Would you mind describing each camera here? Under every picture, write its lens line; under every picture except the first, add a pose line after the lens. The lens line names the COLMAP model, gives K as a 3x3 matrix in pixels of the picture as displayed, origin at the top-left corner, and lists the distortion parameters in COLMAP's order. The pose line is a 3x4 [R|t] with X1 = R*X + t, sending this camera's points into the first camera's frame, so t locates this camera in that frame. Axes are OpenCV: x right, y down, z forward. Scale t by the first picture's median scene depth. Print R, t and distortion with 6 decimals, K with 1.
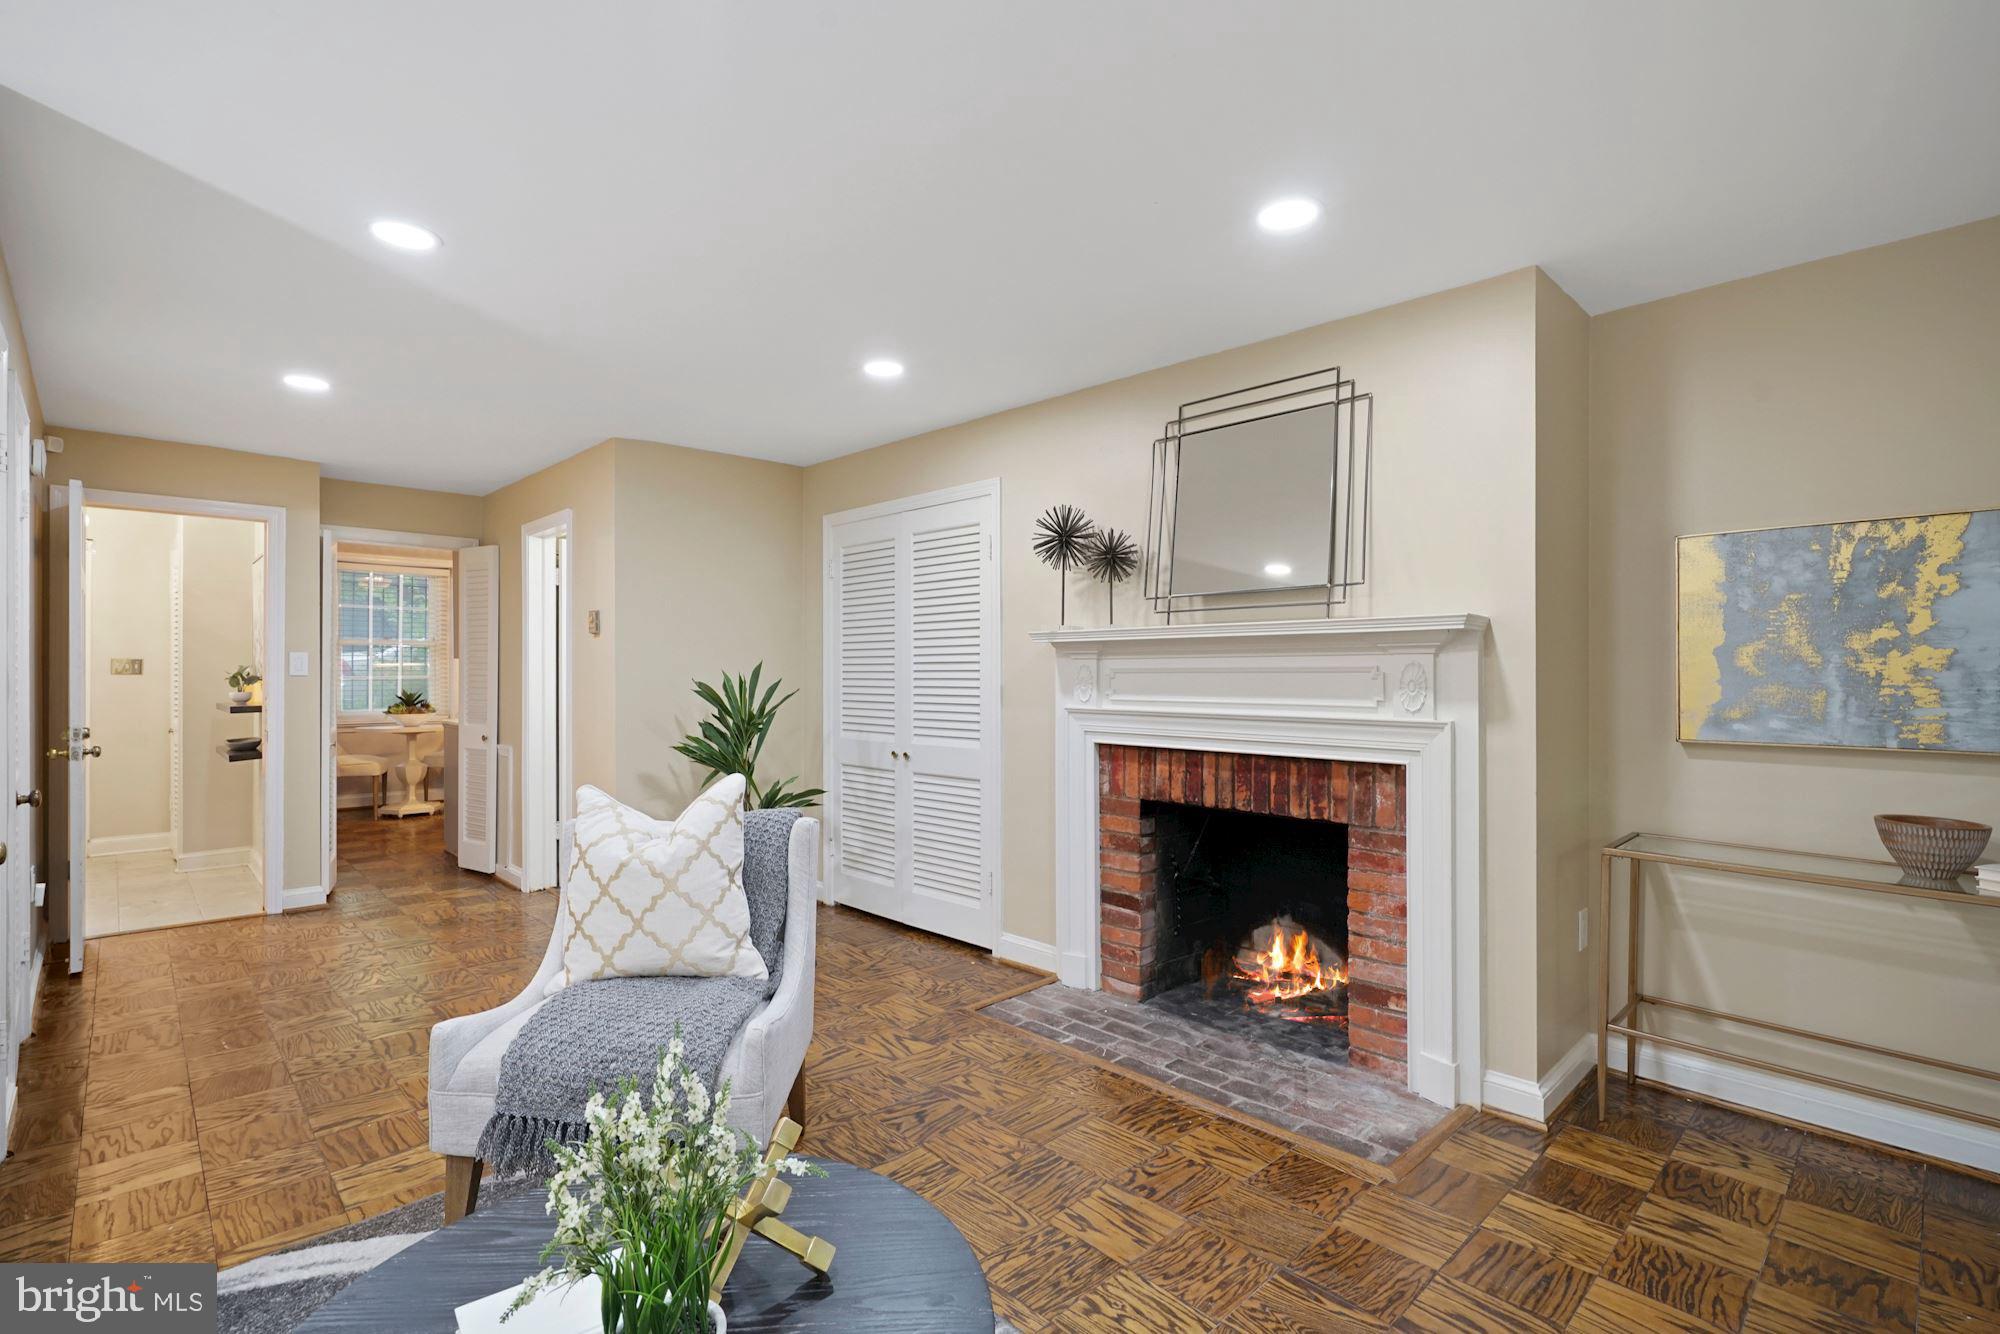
lens RADIAL K [[921.4, 0, 1002.7], [0, 921.4, 679.5], [0, 0, 1]] dist [-0.069662, 0.029776]
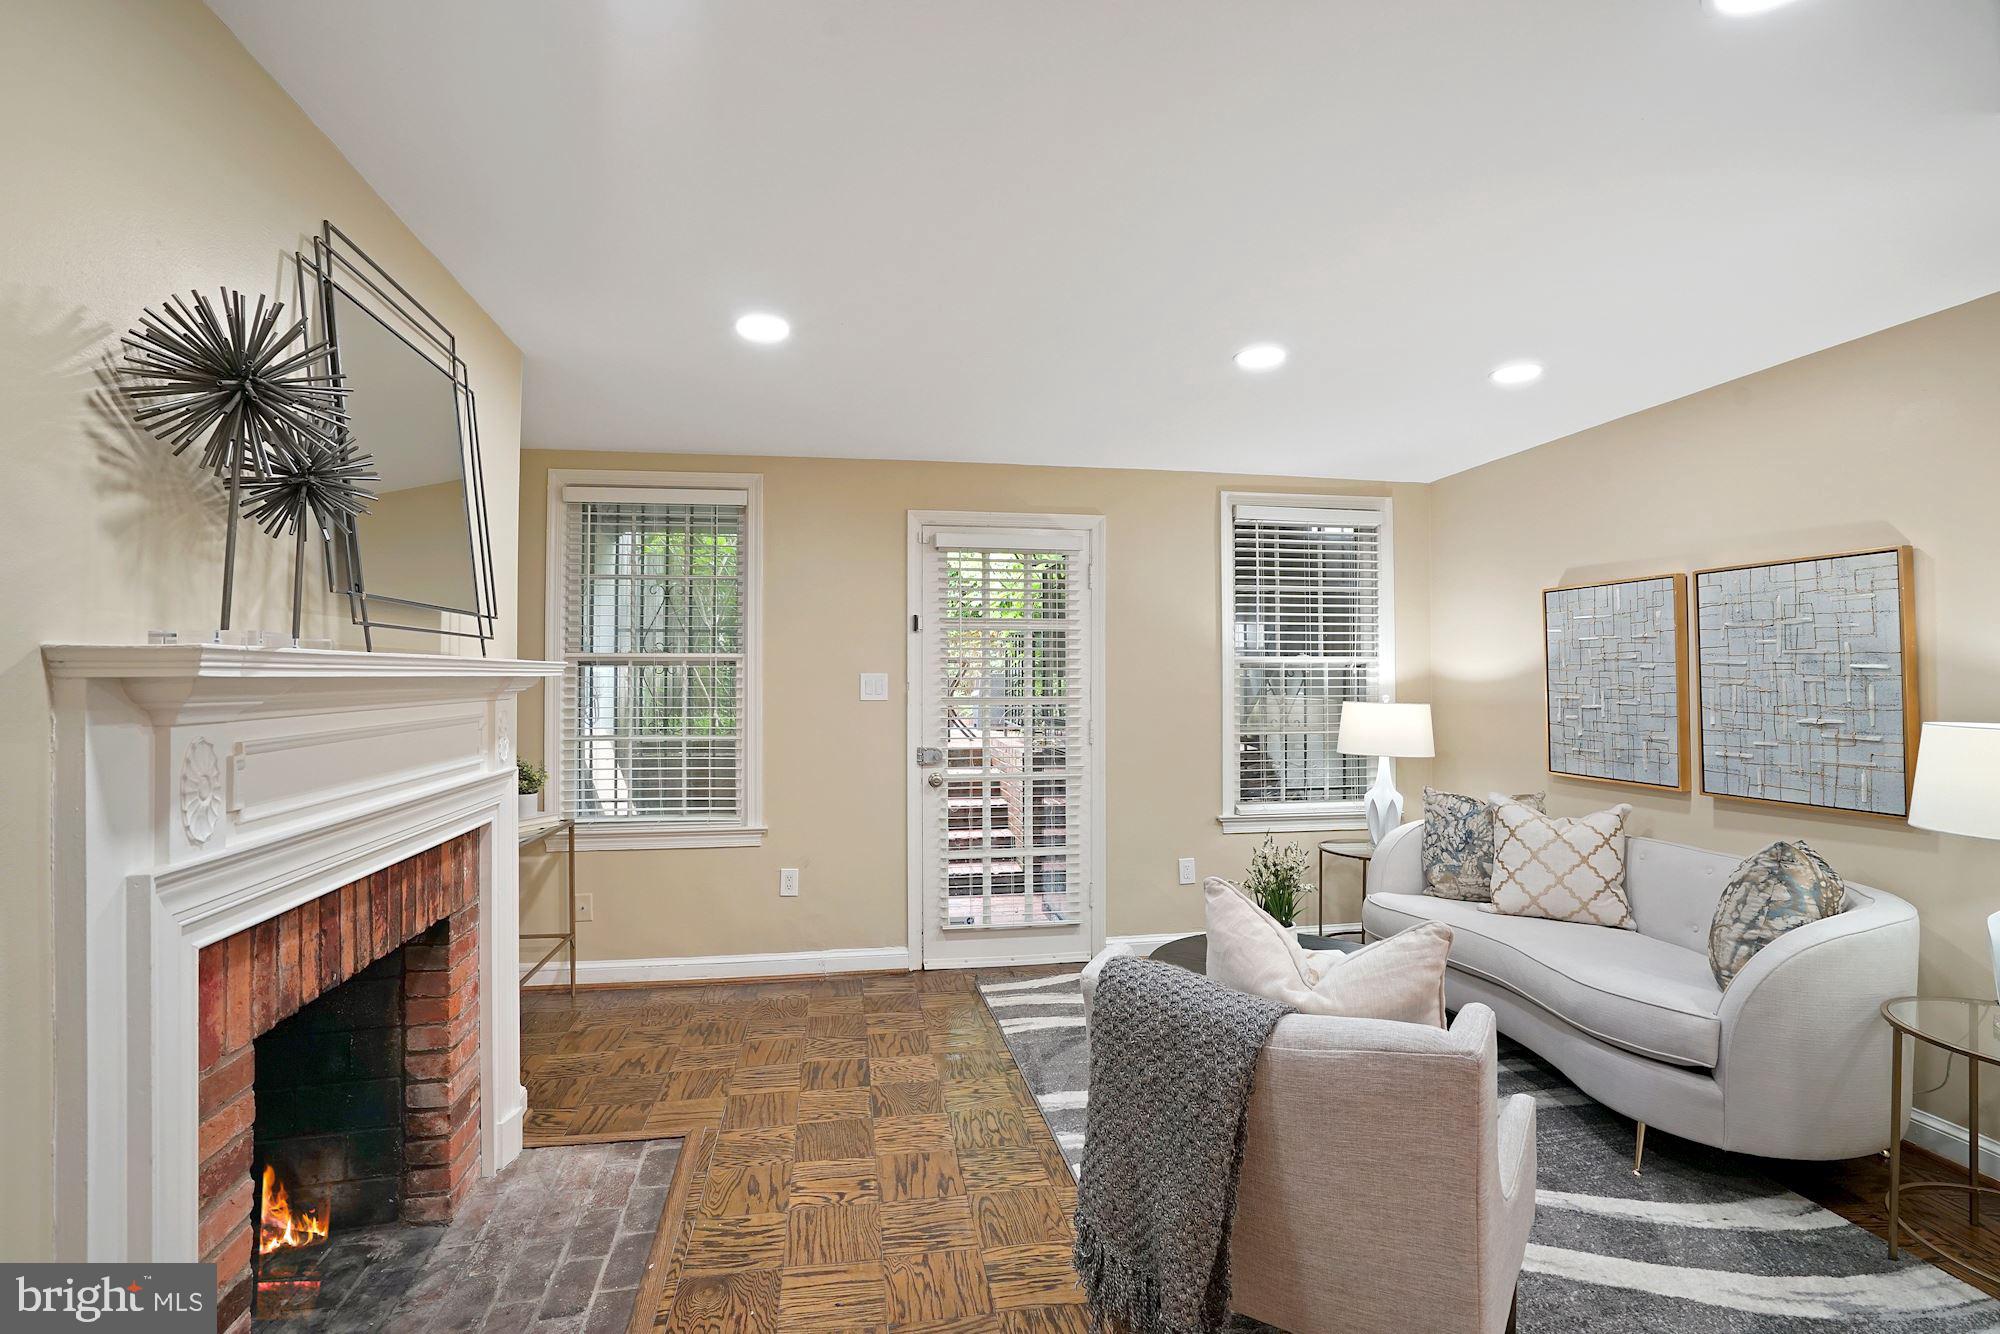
lens RADIAL K [[921.4, 0, 1002.7], [0, 921.4, 679.5], [0, 0, 1]] dist [-0.069662, 0.029776]
pose [[-0.833391, -0.006659, 0.552643, -0.446705], [-0.003258, 0.999969, 0.007136, -0.053557], [-0.552674, 0.004147, -0.833387, 1.368472]]
